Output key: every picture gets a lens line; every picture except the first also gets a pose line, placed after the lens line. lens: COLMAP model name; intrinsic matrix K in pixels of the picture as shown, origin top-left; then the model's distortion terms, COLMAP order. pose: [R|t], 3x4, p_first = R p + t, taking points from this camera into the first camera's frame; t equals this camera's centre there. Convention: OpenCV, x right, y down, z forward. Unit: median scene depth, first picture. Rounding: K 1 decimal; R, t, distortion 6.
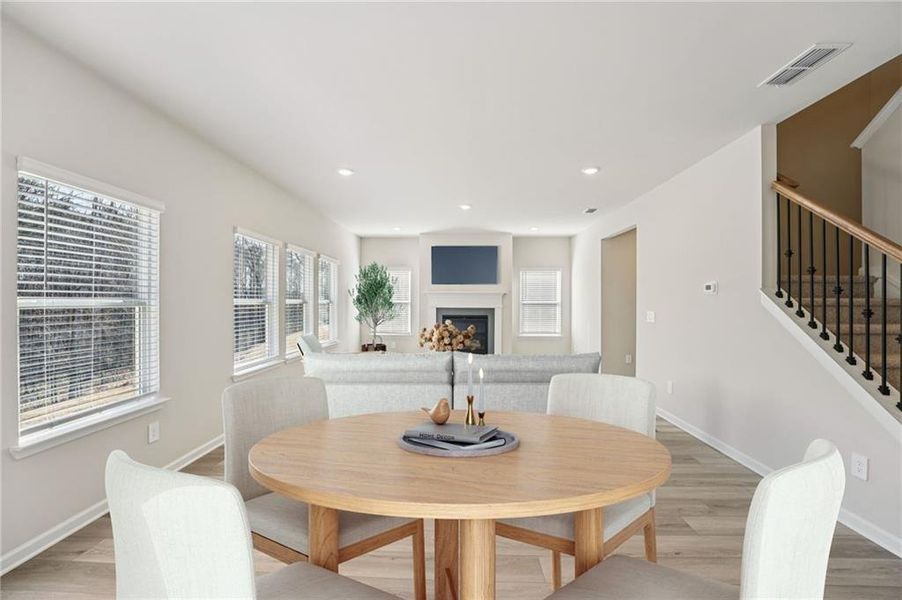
lens RADIAL K [[364.7, 0, 426.7], [0, 364.7, 303.5], [0, 0, 1]] dist [0.000289, 0.000495]
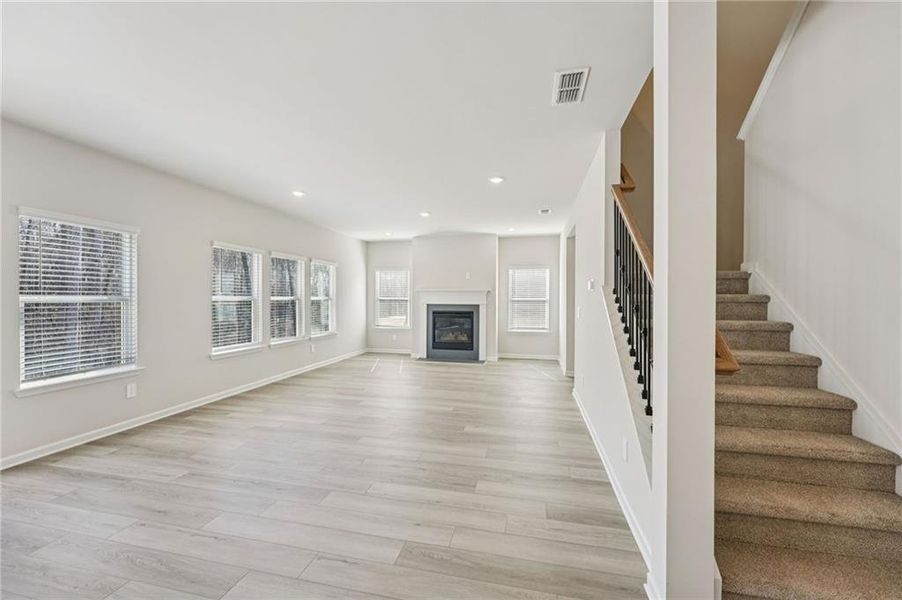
lens RADIAL K [[364.7, 0, 458.6], [0, 364.7, 296.7], [0, 0, 1]] dist [0.000289, 0.000495]
pose [[0.979779, -0.001501, -0.200077, 0.439453], [-0.000837, 0.999932, -0.011600, 0.002465], [0.200081, 0.011533, 0.979712, -0.074357]]
